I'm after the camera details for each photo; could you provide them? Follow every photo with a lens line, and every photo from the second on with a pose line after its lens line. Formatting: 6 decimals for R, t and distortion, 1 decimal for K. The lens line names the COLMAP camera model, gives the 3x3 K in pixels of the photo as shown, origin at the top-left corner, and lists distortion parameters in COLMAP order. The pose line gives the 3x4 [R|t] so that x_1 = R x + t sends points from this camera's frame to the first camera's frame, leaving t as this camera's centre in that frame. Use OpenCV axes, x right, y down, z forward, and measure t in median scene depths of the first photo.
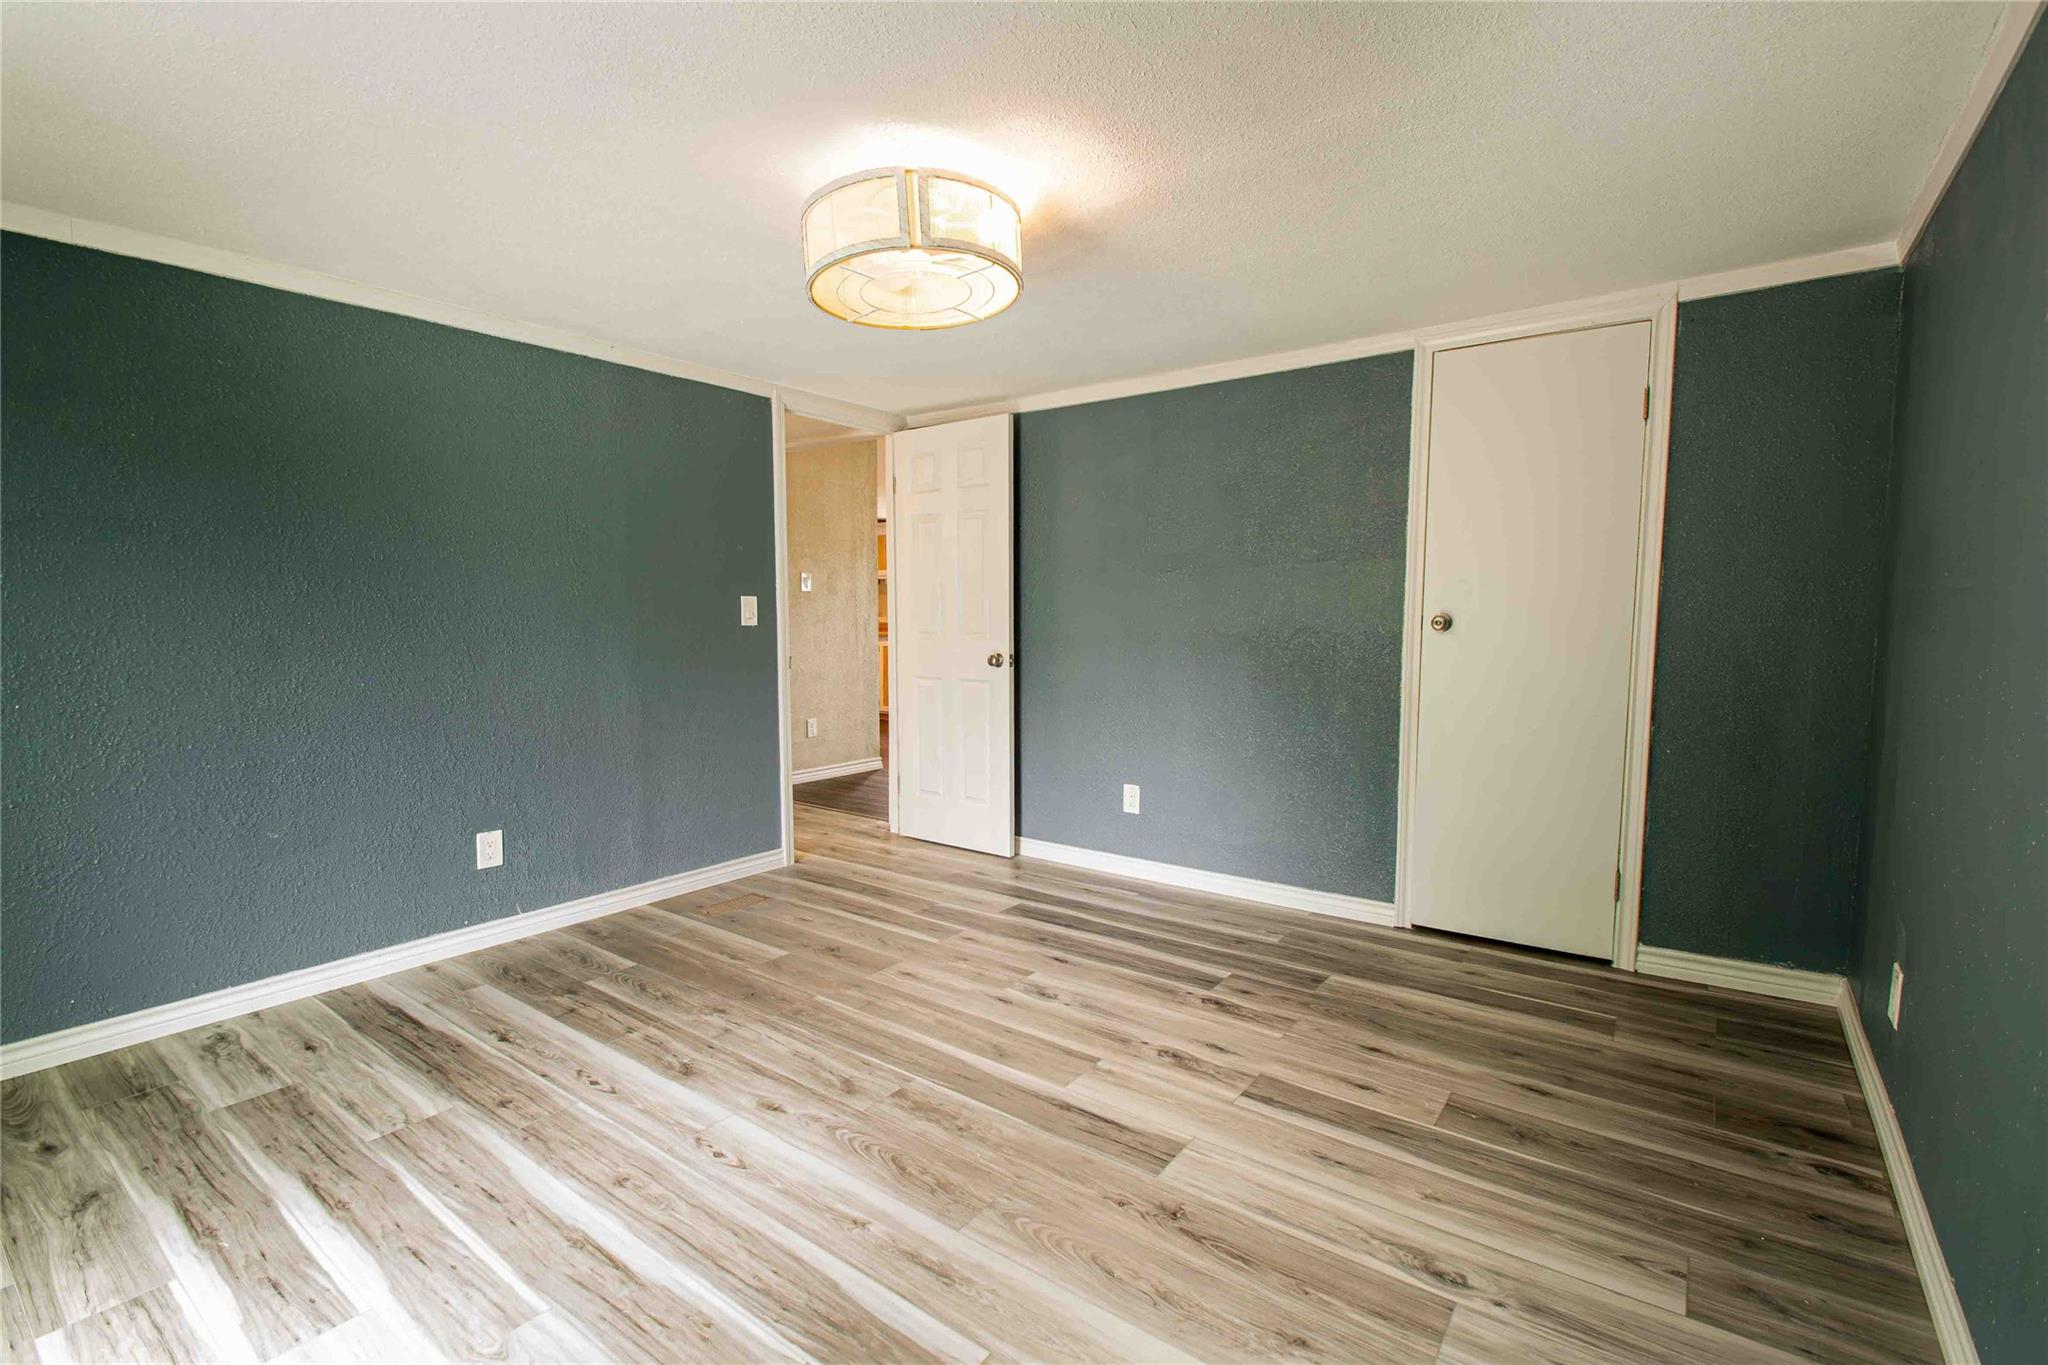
lens RADIAL K [[896.9, 0, 1024.0], [0, 896.9, 682.5], [0, 0, 1]] dist [0.019203, -0.020462]
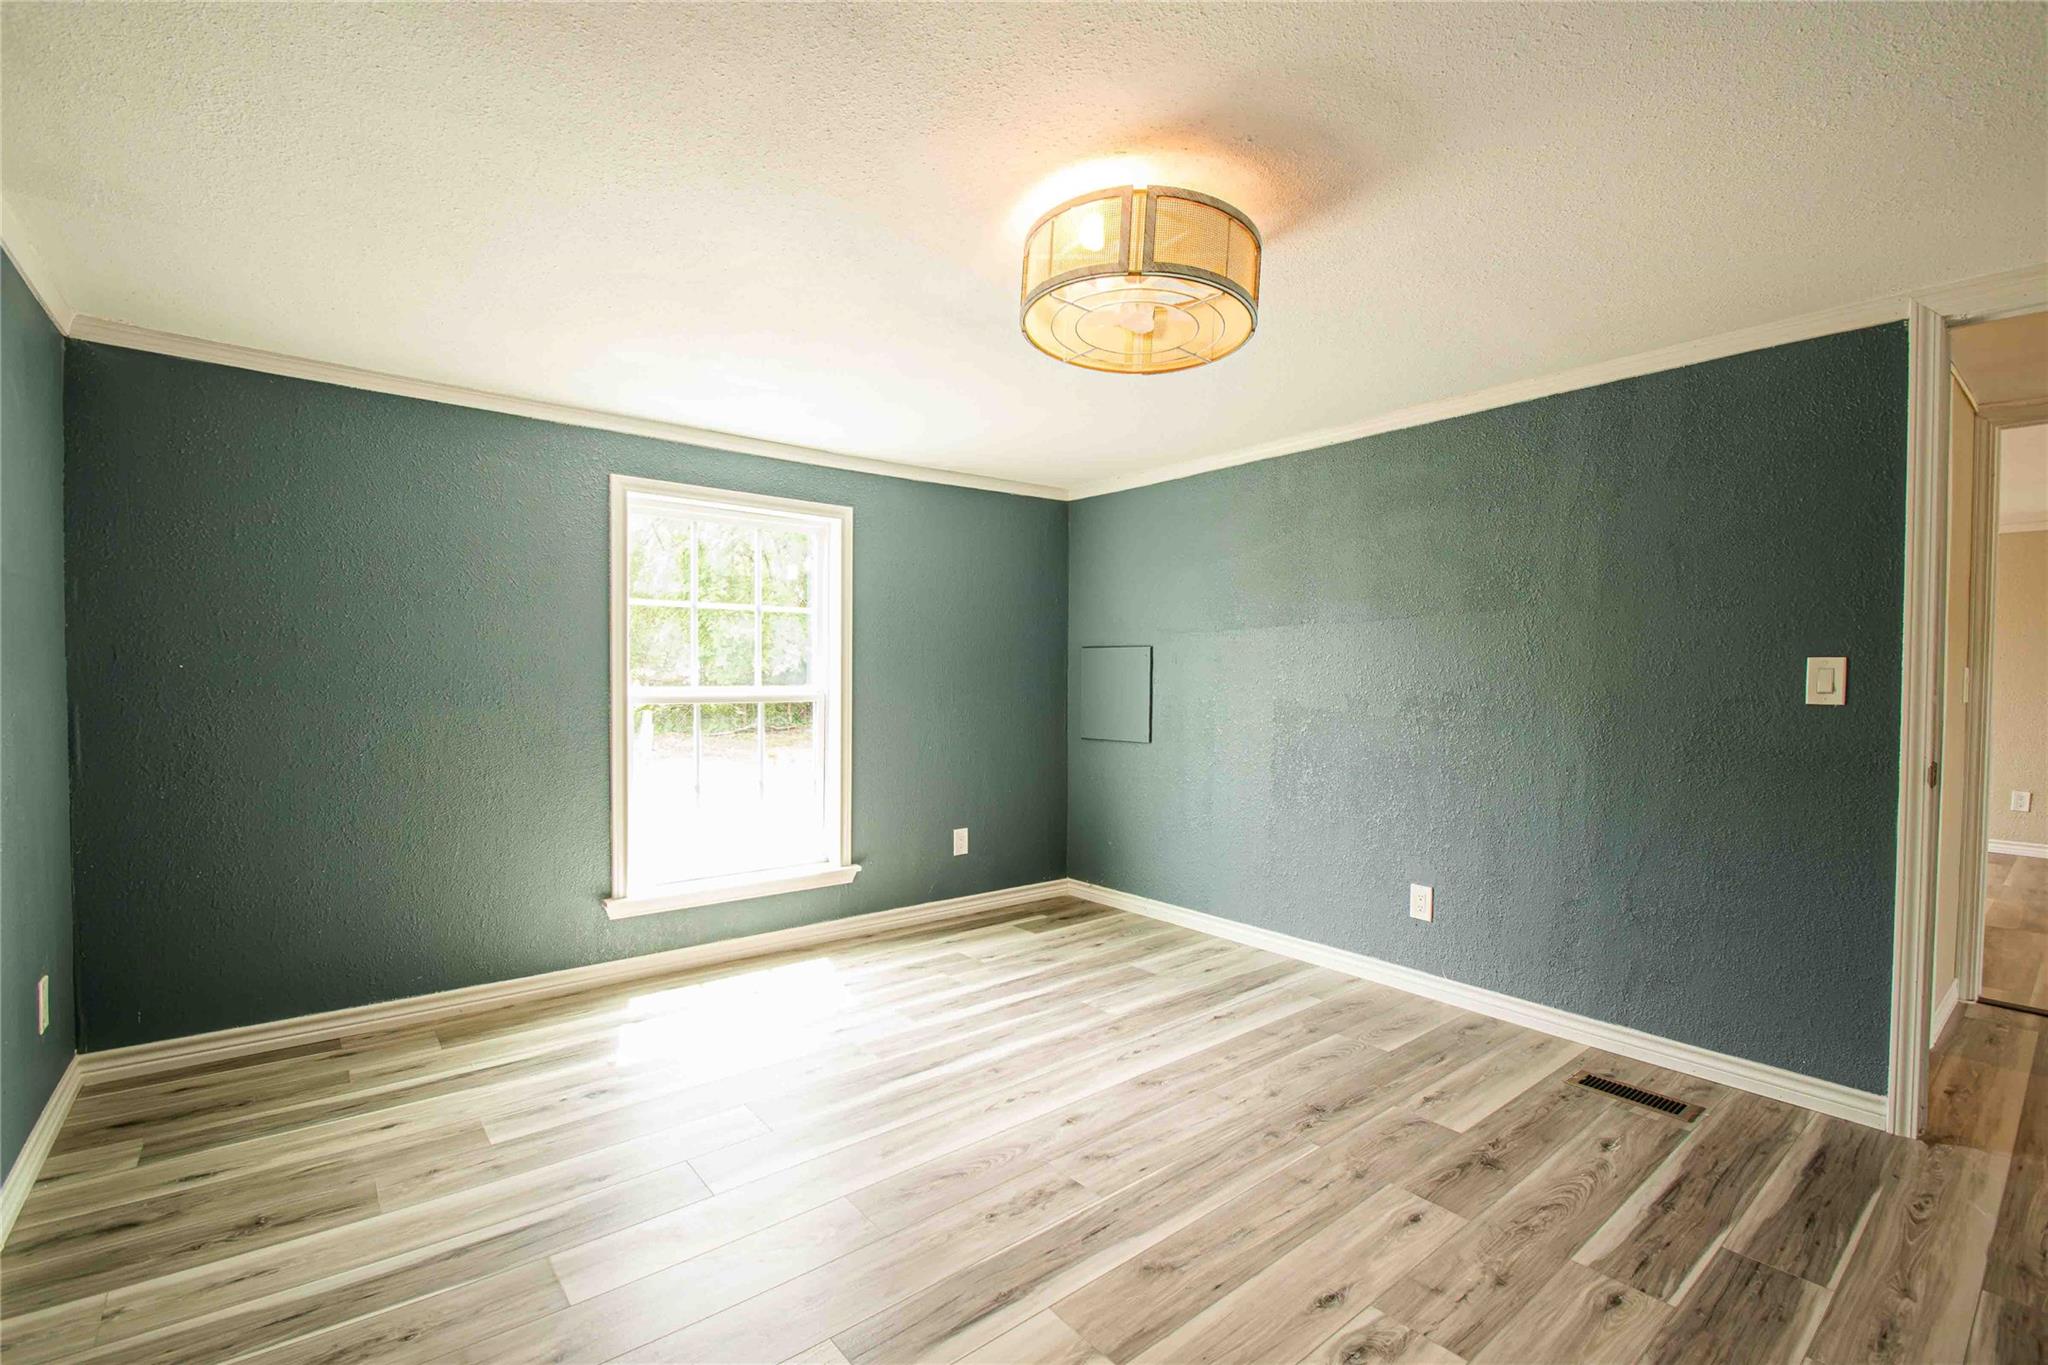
lens RADIAL K [[896.9, 0, 1024.0], [0, 896.9, 682.5], [0, 0, 1]] dist [0.019203, -0.020462]
pose [[-0.237121, 0.008861, -0.971440, 0.742745], [-0.085499, 0.995888, 0.029953, -0.087463], [0.967711, 0.090160, -0.235388, 1.058355]]
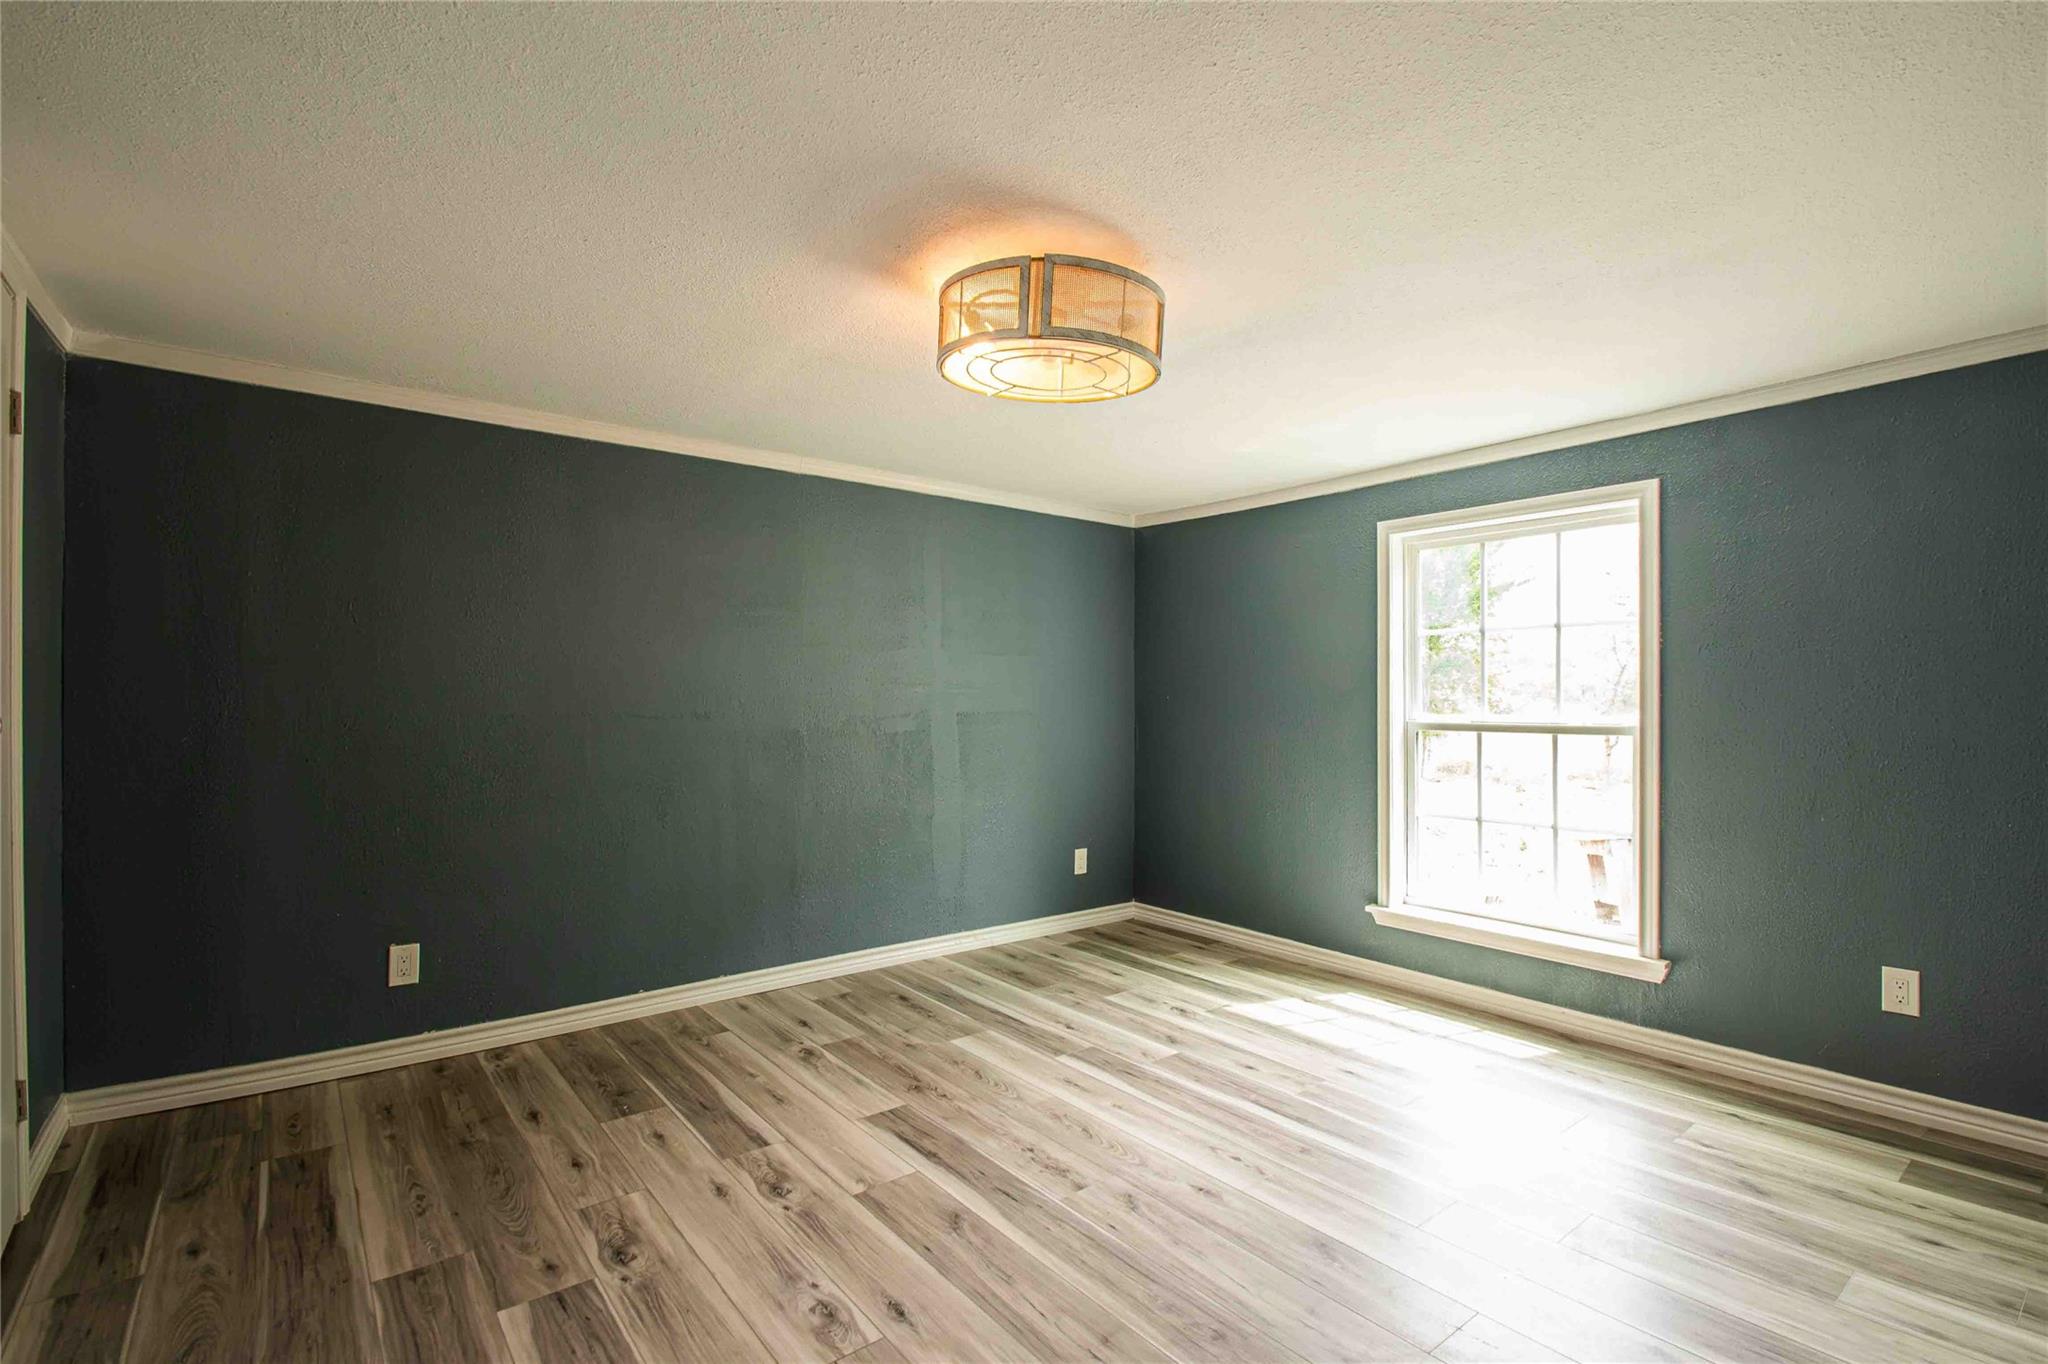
lens RADIAL K [[953.6, 0, 1024.0], [0, 953.6, 682.0], [0, 0, 1]] dist [-0.017205, -0.000954]
pose [[-0.963981, 0.003994, 0.265940, -0.338546], [0.020757, 0.997968, 0.060249, -0.151011], [-0.265159, 0.063599, -0.962105, 1.866568]]
